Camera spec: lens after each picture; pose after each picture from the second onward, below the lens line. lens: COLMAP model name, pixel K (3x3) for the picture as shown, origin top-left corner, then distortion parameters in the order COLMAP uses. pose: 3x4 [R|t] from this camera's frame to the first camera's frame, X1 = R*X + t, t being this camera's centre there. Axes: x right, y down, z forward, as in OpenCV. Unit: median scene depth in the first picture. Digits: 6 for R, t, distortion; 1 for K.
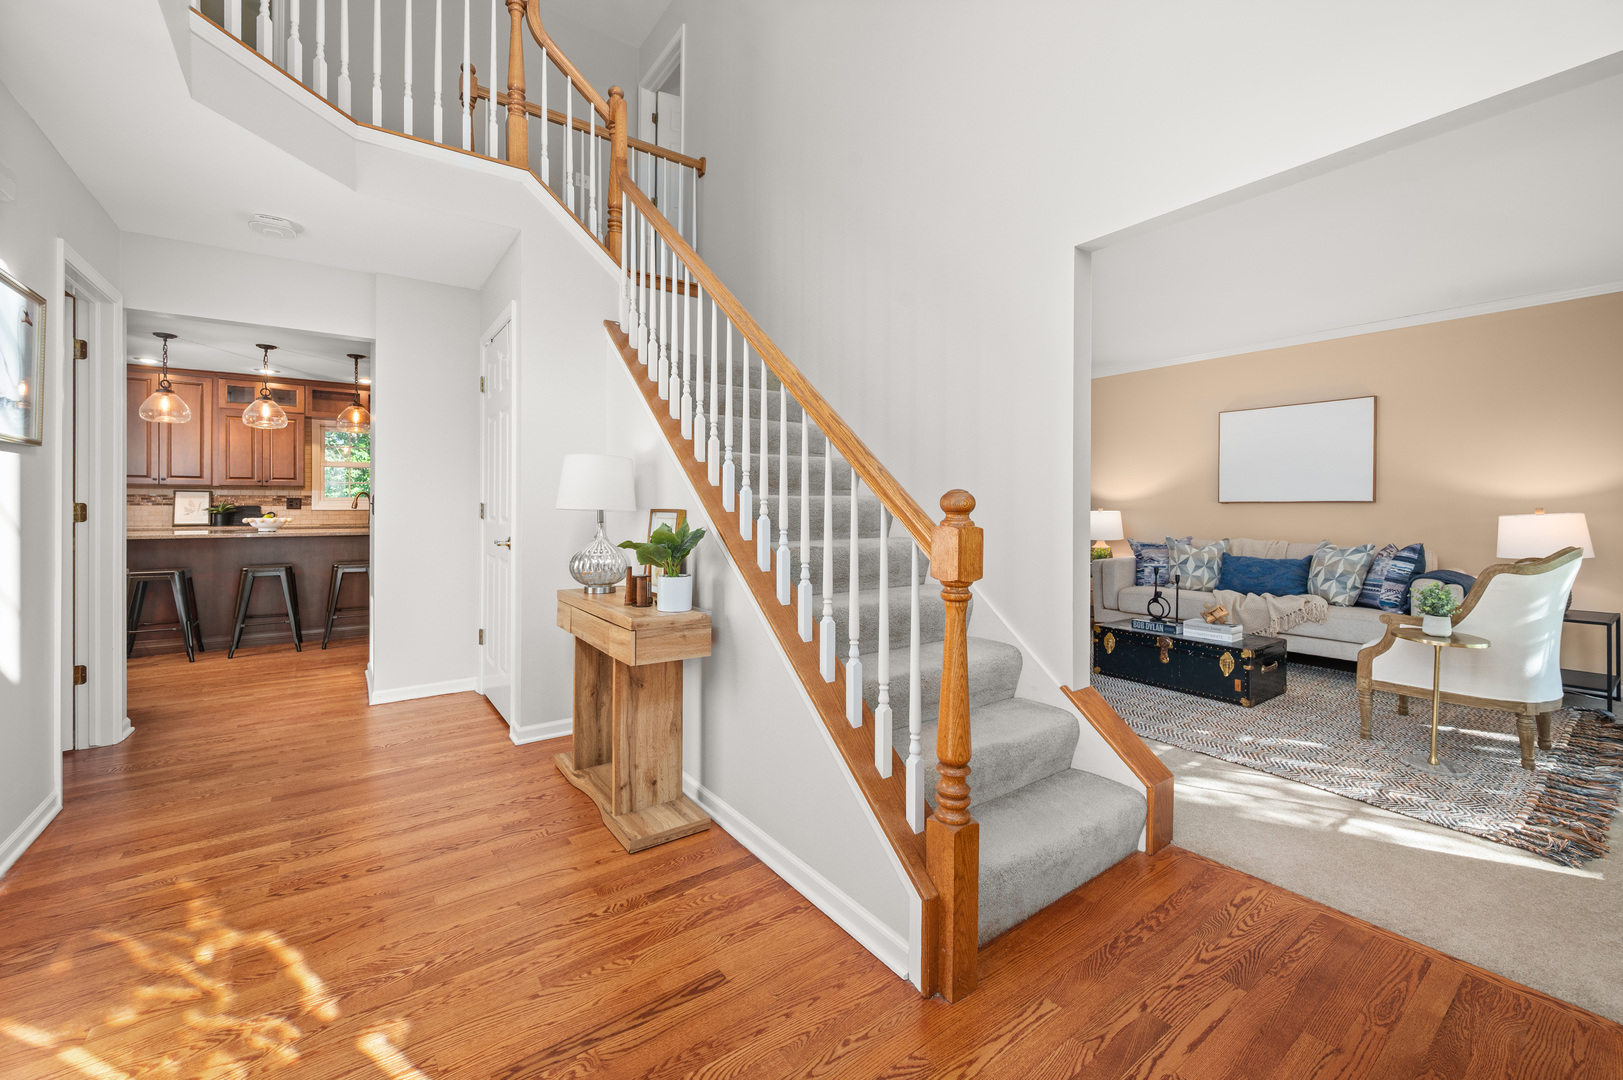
lens RADIAL K [[645.4, 0, 792.9], [0, 645.4, 505.8], [0, 0, 1]] dist [0.000748, 0.000036]
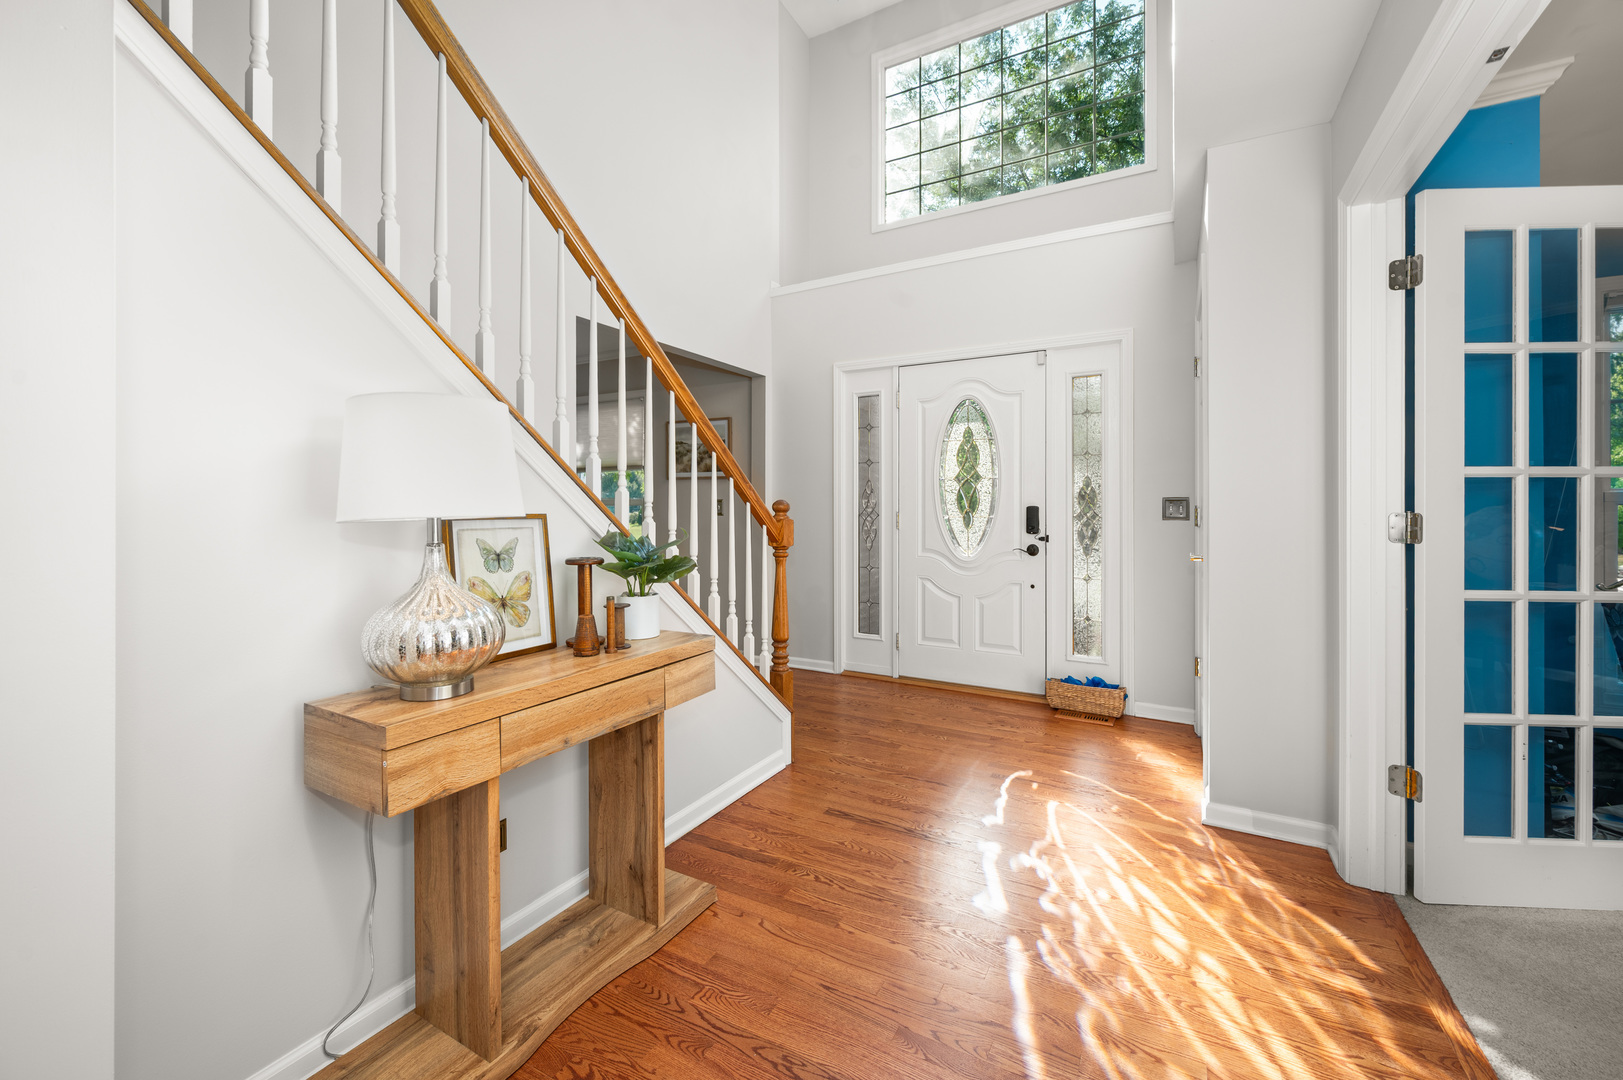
lens RADIAL K [[645.4, 0, 811.9], [0, 645.4, 507.3], [0, 0, 1]] dist [0.000748, 0.000036]
pose [[-0.427627, 0.000974, 0.903955, -1.518873], [0.001236, 0.999999, -0.000493, -0.002950], [-0.903954, 0.000906, -0.427628, 1.718652]]
